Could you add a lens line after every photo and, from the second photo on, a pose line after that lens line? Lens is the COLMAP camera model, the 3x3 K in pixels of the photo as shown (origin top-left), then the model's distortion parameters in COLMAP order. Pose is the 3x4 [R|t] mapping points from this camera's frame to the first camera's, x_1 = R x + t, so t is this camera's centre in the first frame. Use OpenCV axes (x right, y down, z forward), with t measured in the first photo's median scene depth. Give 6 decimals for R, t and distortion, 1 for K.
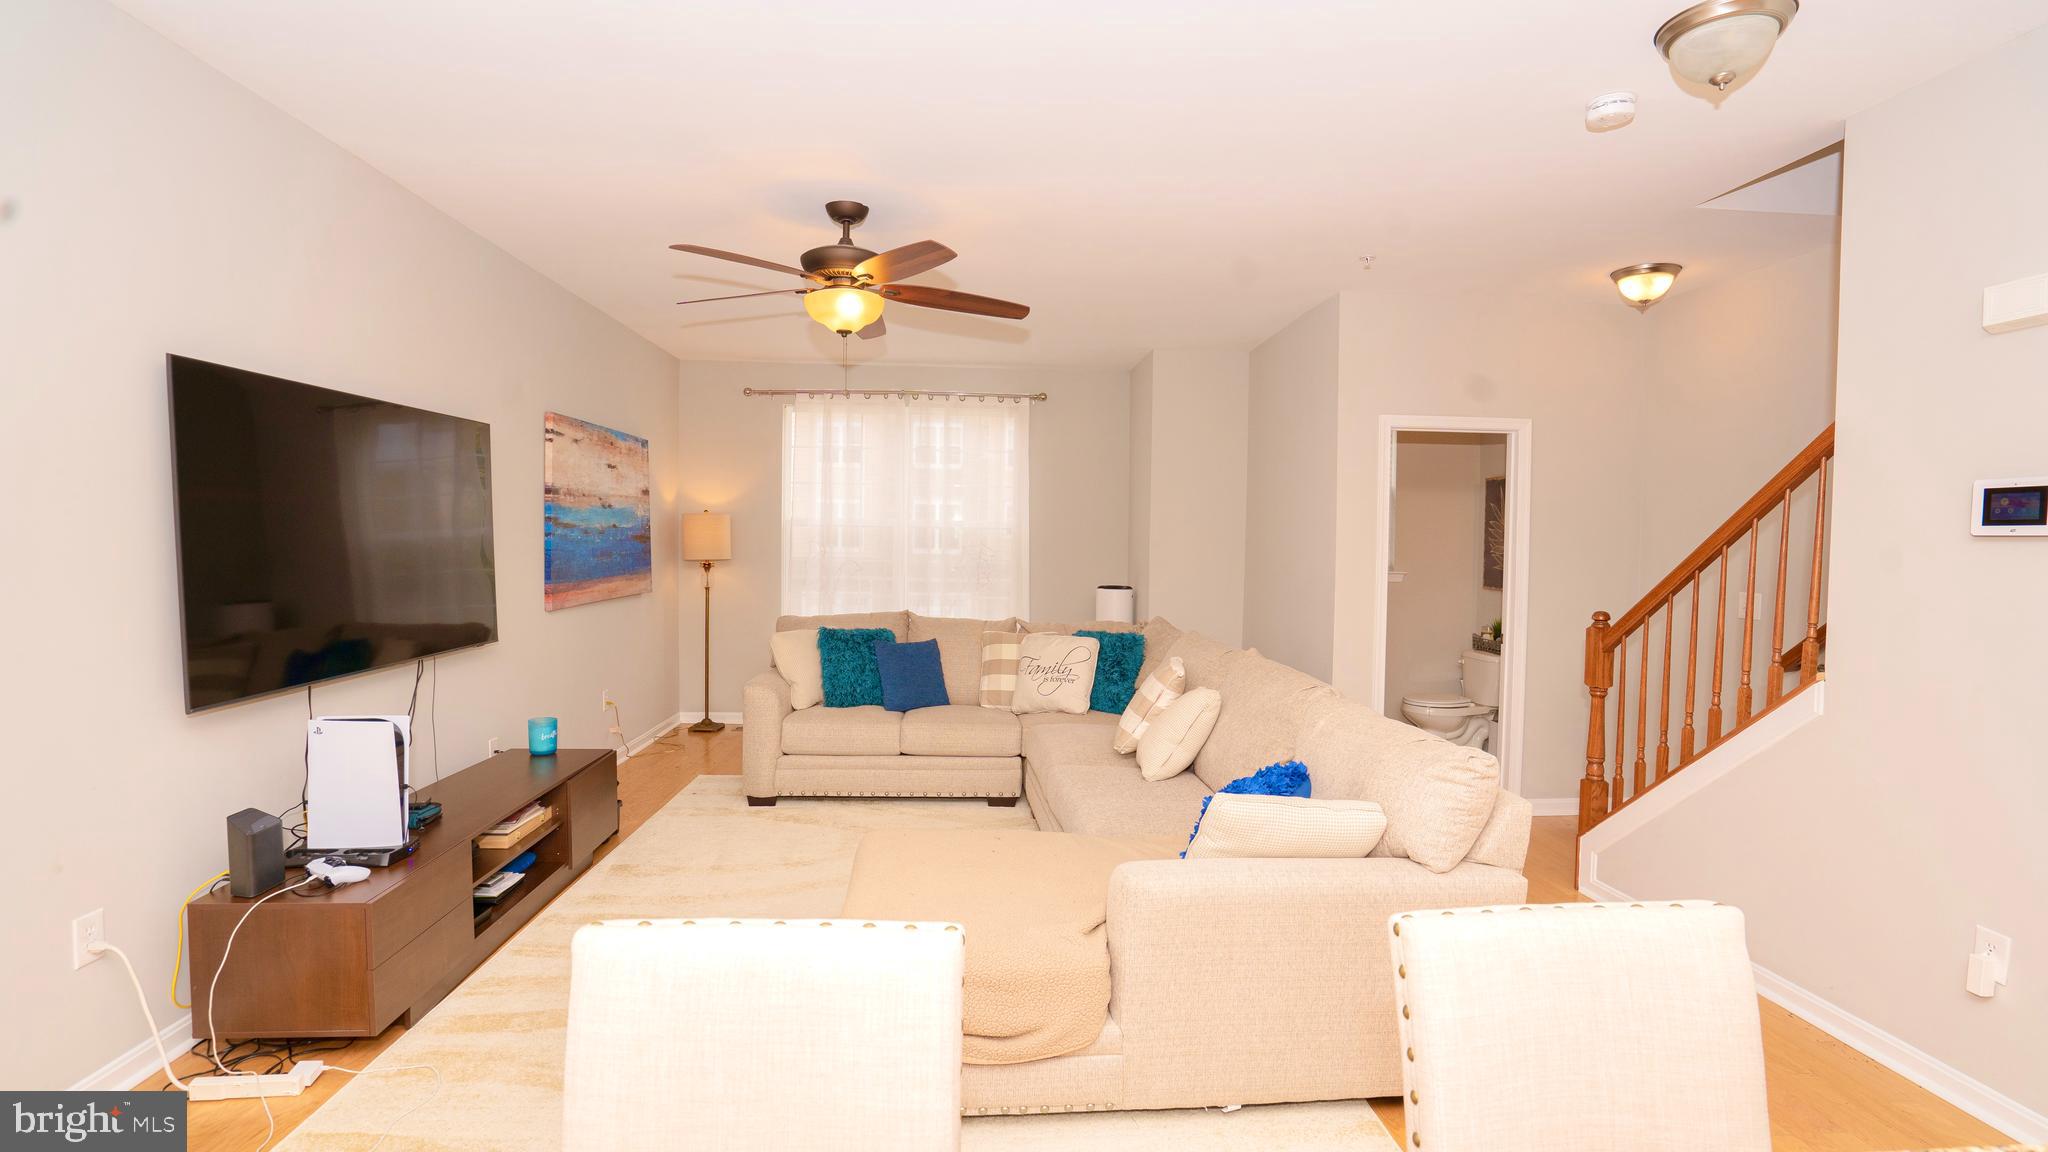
lens RADIAL K [[951.3, 0, 1026.2], [0, 951.3, 590.8], [0, 0, 1]] dist [-0.056939, 0.019966]
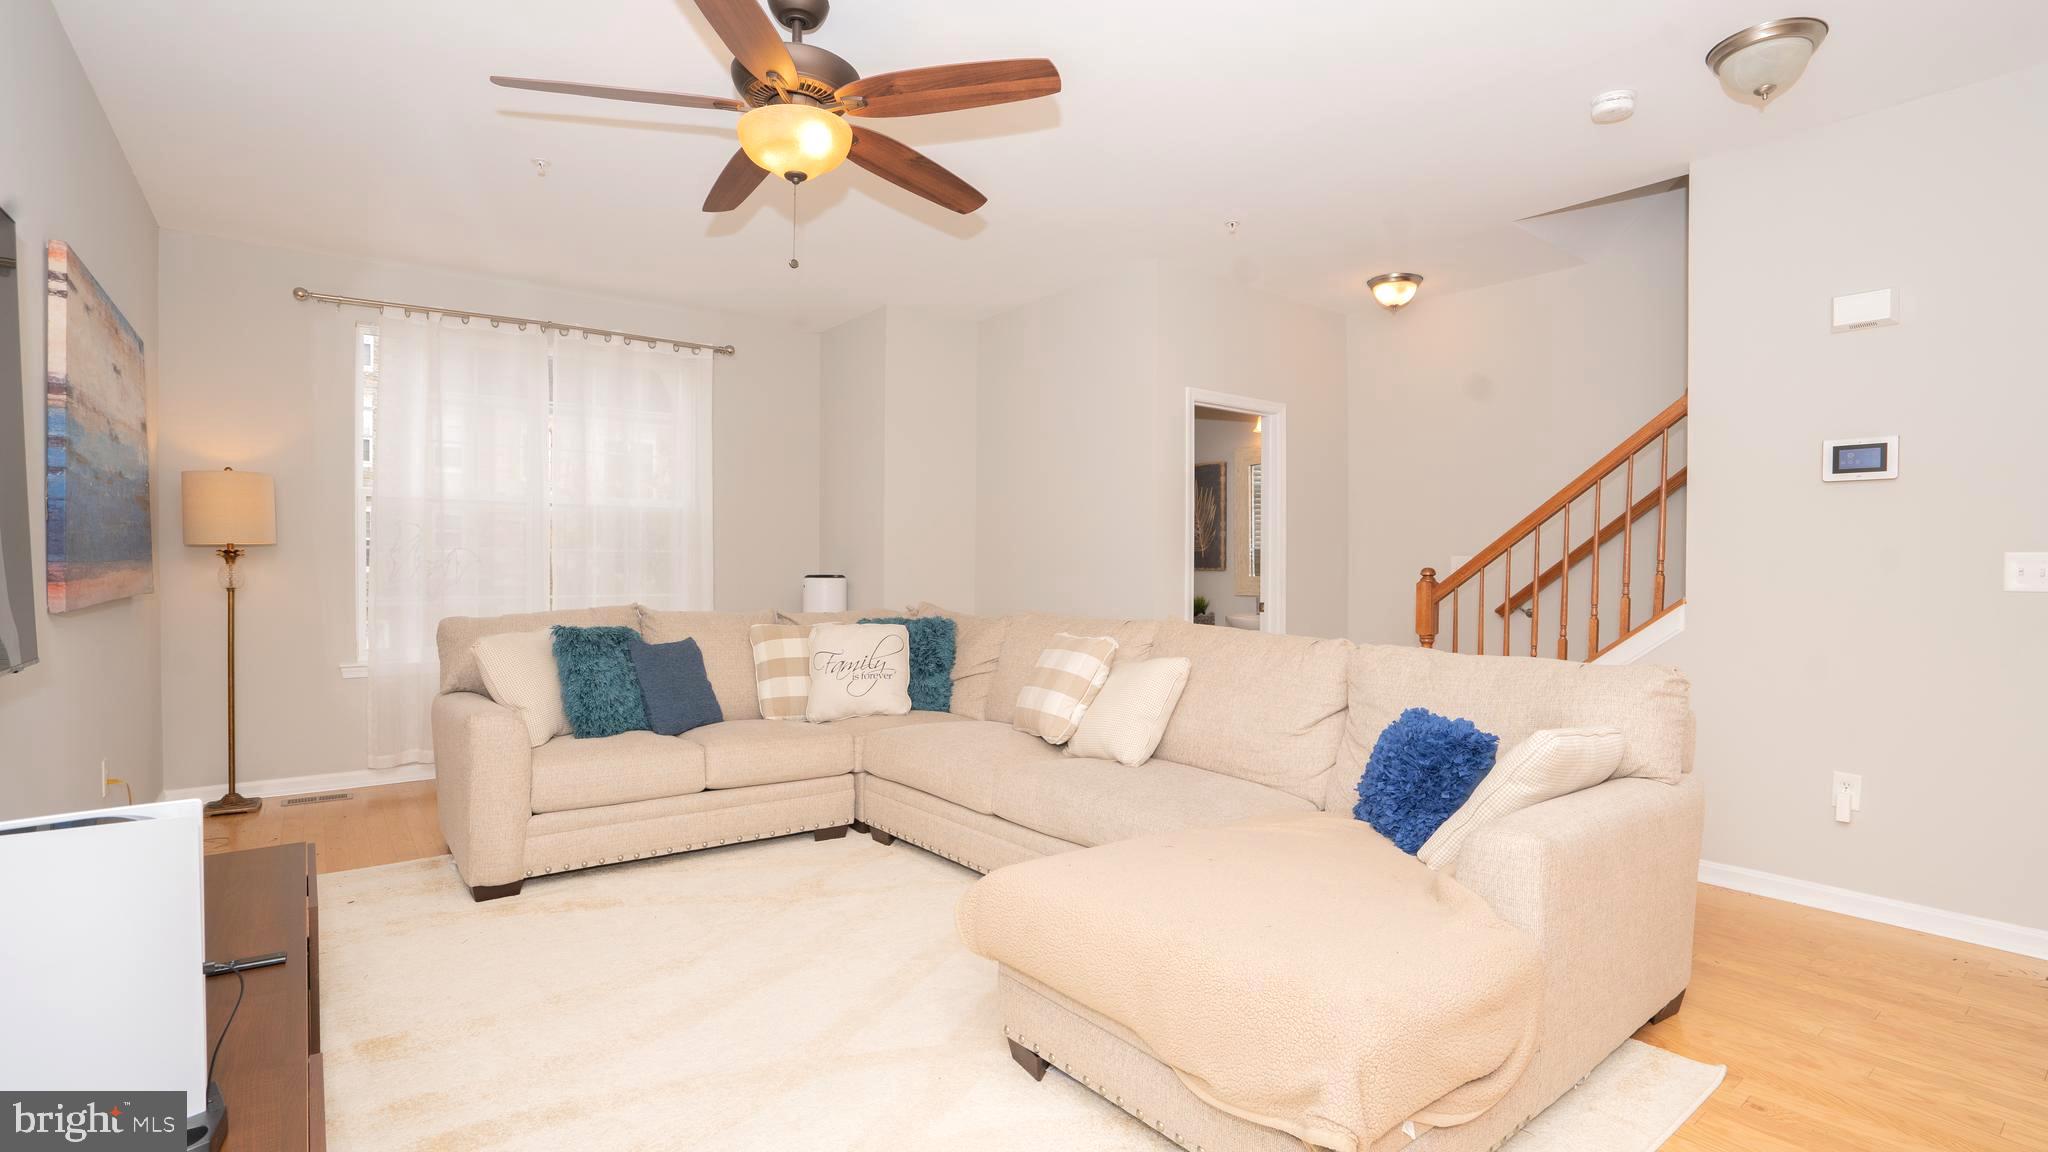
lens RADIAL K [[951.3, 0, 1031.3], [0, 951.3, 590.4], [0, 0, 1]] dist [-0.056939, 0.019966]
pose [[0.830452, -0.025762, 0.556494, -0.311554], [0.036358, 0.999307, -0.007995, 0.030633], [-0.555902, 0.026873, 0.830813, 0.235814]]
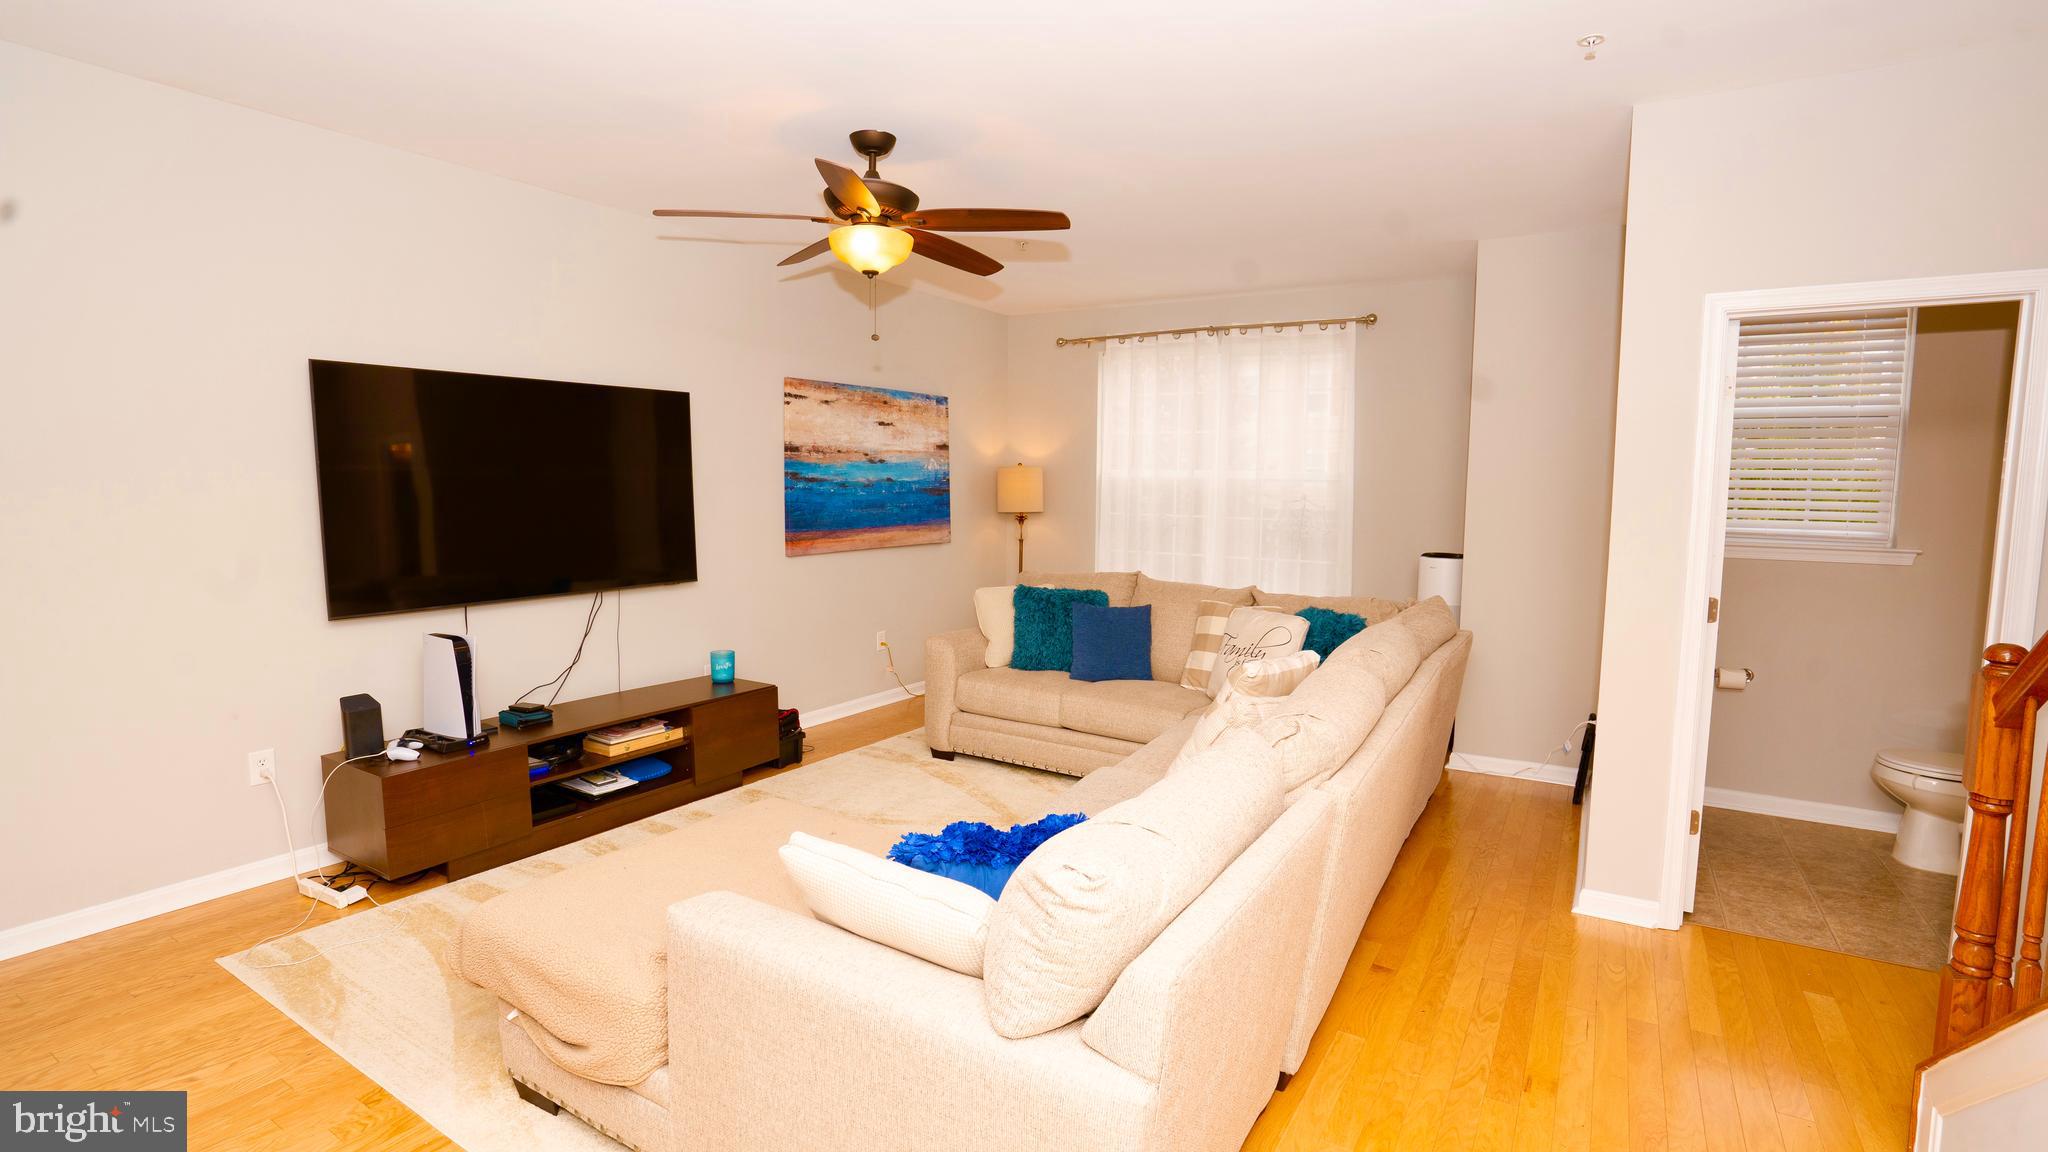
lens RADIAL K [[951.3, 0, 1022.8], [0, 951.3, 583.7], [0, 0, 1]] dist [-0.056939, 0.019966]
pose [[0.811969, 0.056798, -0.580931, 0.349392], [-0.032232, 0.998099, 0.052535, -0.013288], [0.582810, -0.023932, 0.812256, 0.223620]]
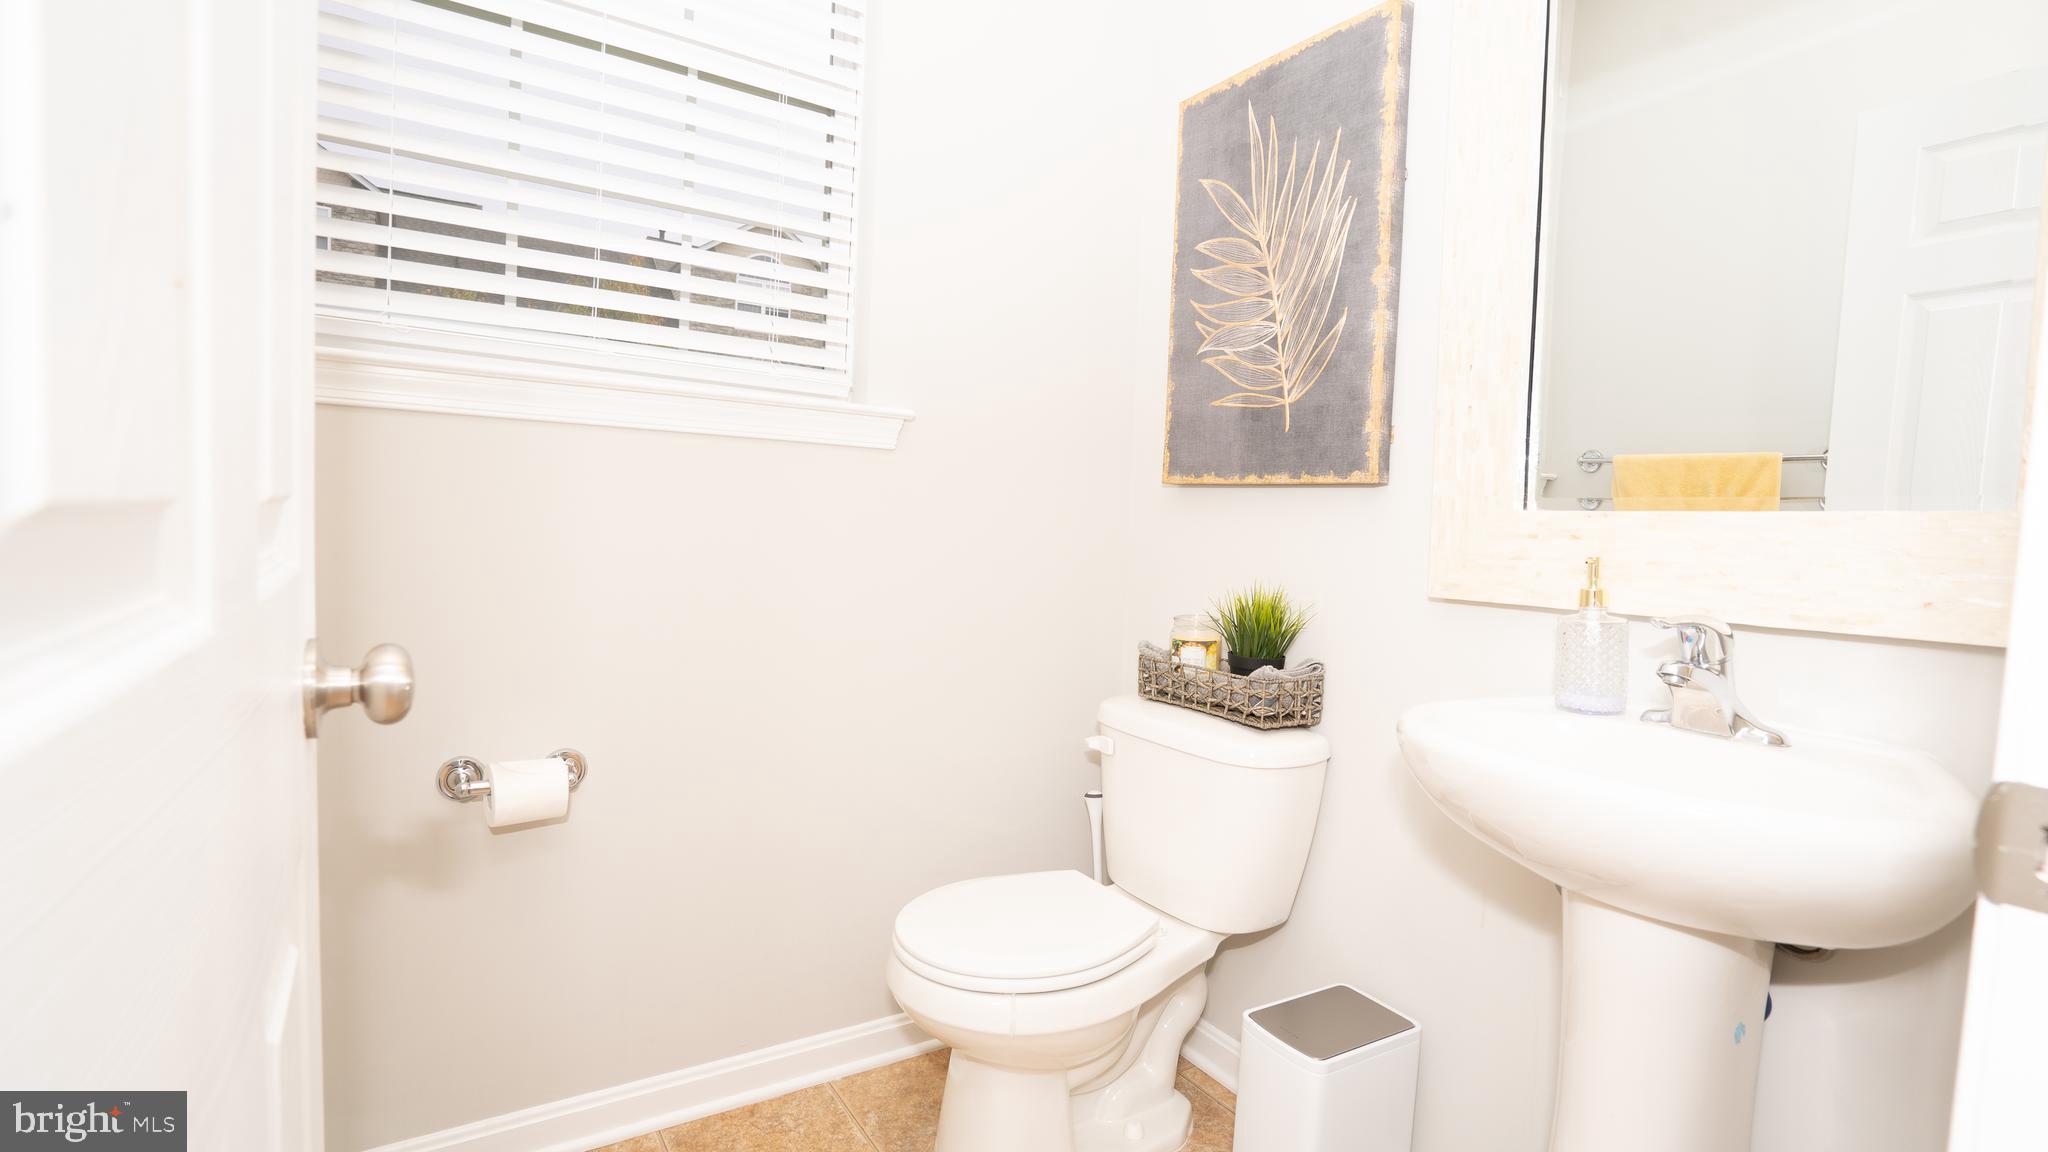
lens RADIAL K [[951.3, 0, 1028.8], [0, 951.3, 575.8], [0, 0, 1]] dist [-0.056939, 0.019966]
pose [[0.876494, 0.007551, 0.481354, 0.386889], [-0.012657, 0.999893, 0.007360, 0.029322], [-0.481247, -0.012544, 0.876495, 0.953659]]
